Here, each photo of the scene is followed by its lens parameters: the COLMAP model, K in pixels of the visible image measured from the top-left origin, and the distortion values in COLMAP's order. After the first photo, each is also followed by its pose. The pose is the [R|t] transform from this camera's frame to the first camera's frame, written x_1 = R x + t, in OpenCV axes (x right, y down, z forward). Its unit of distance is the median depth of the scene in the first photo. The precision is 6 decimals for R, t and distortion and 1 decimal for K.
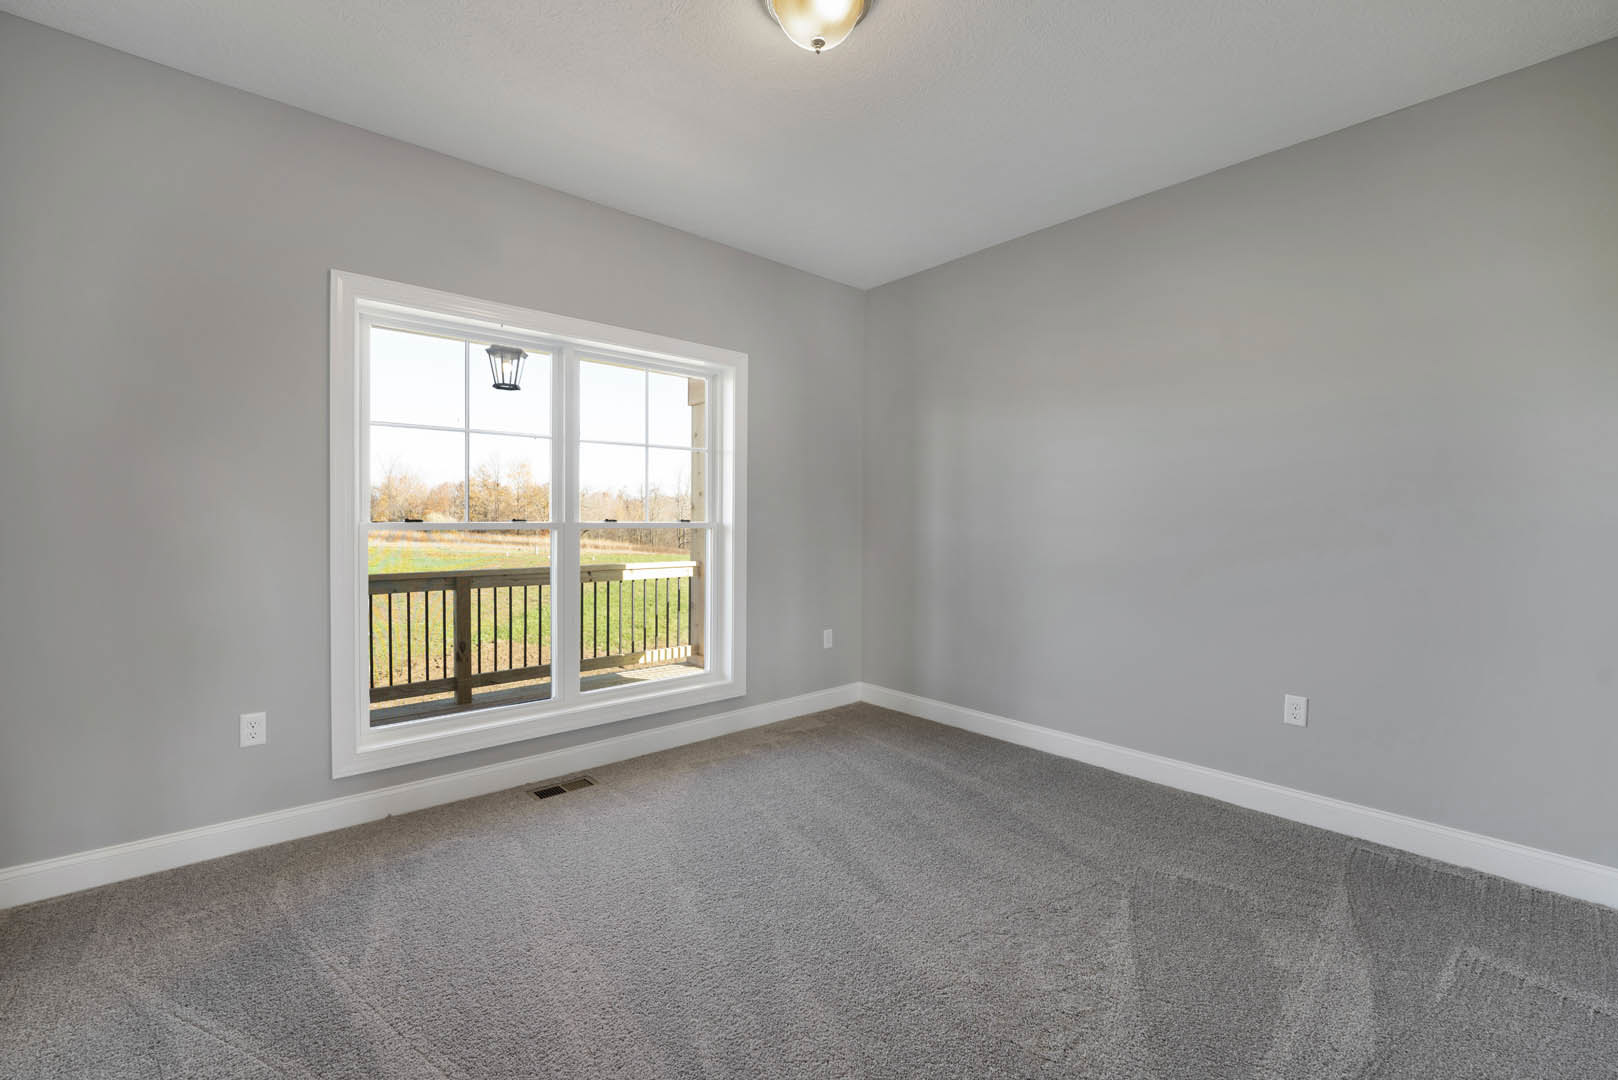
lens RADIAL K [[683.5, 0, 805.6], [0, 683.5, 529.3], [0, 0, 1]] dist [-0.004731, 0.000790]
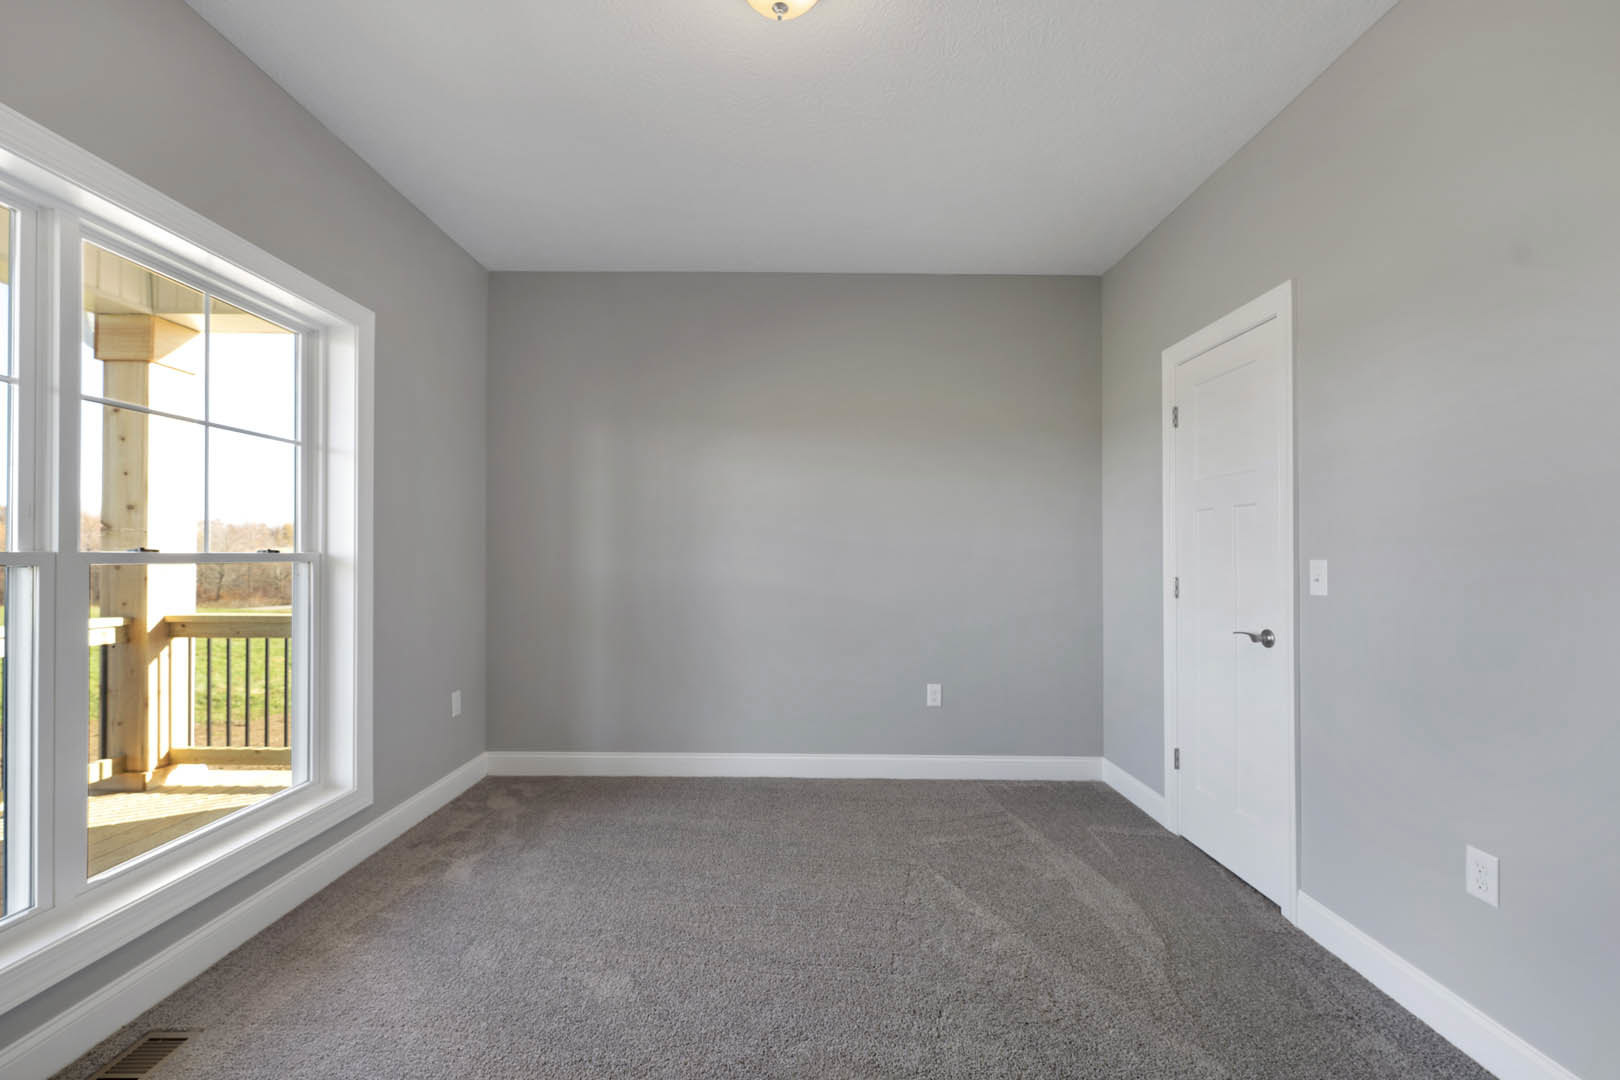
lens RADIAL K [[684.3, 0, 810.8], [0, 684.3, 543.4], [0, 0, 1]] dist [-0.004731, 0.000790]
pose [[0.667547, 0.011265, 0.744482, -0.312560], [0.008832, 0.999695, -0.023046, 0.000572], [-0.744515, 0.021960, 0.667244, 0.211233]]
